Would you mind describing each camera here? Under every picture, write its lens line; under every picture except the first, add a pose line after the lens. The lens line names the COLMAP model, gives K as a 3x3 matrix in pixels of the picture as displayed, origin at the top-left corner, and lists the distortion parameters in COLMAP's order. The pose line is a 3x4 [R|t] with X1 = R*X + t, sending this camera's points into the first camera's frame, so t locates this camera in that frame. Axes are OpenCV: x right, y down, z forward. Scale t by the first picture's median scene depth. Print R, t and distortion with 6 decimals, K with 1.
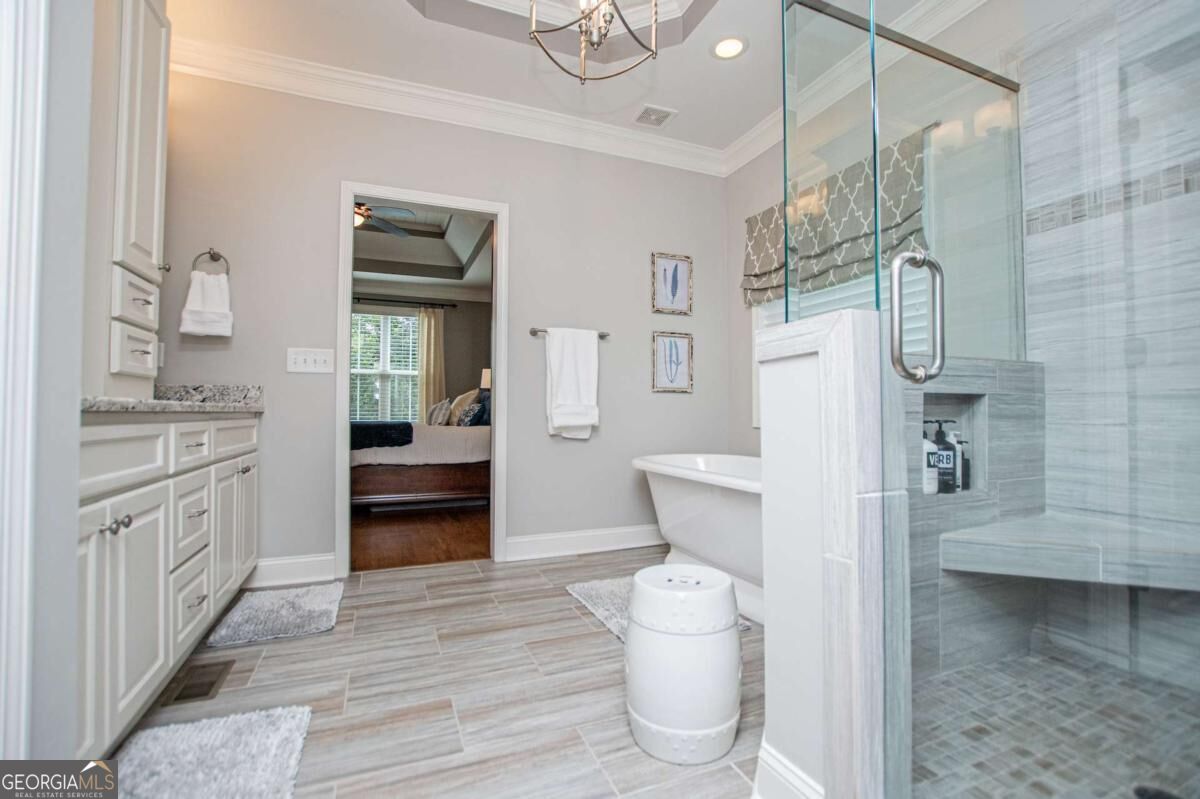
lens RADIAL K [[542.7, 0, 611.3], [0, 542.7, 397.4], [0, 0, 1]] dist [-0.032887, 0.003241]
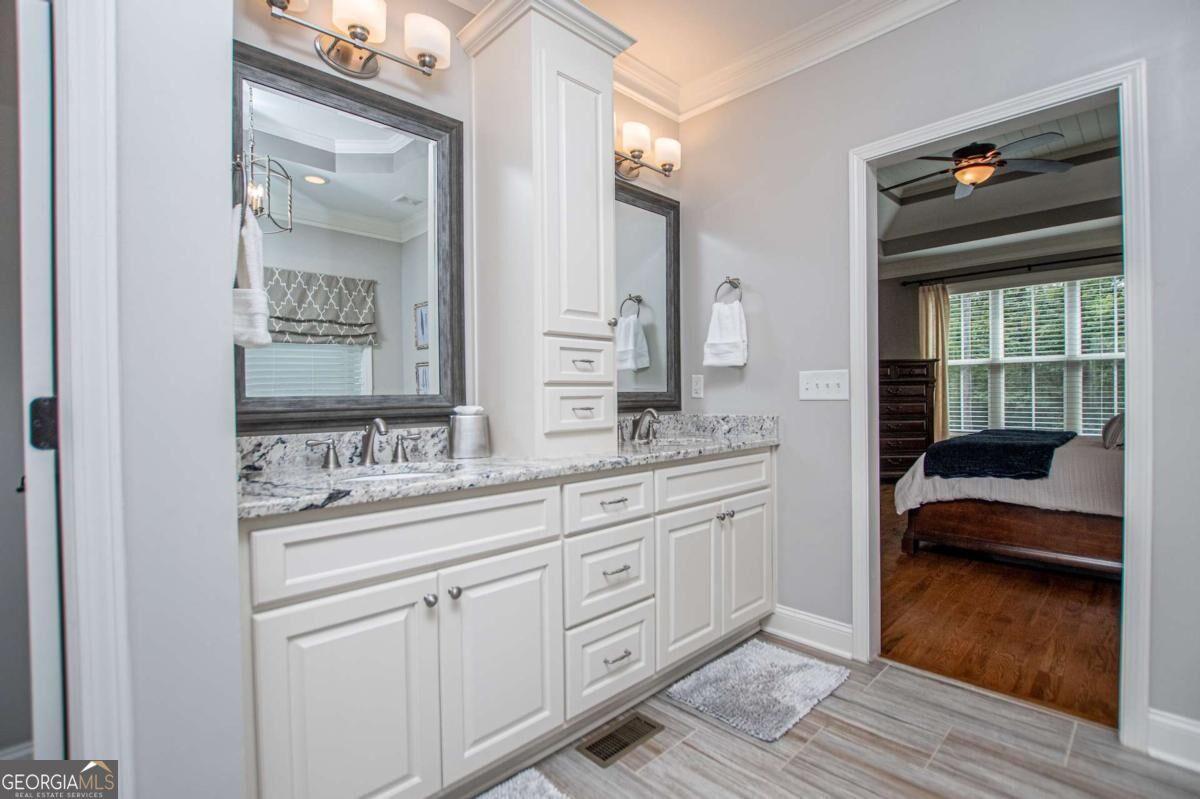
lens RADIAL K [[542.7, 0, 631.2], [0, 542.7, 393.3], [0, 0, 1]] dist [-0.032887, 0.003241]
pose [[0.358892, 0.000950, -0.933379, 0.118086], [0.036535, 0.999219, 0.015065, -0.085907], [0.932664, -0.039507, 0.358577, 0.463086]]
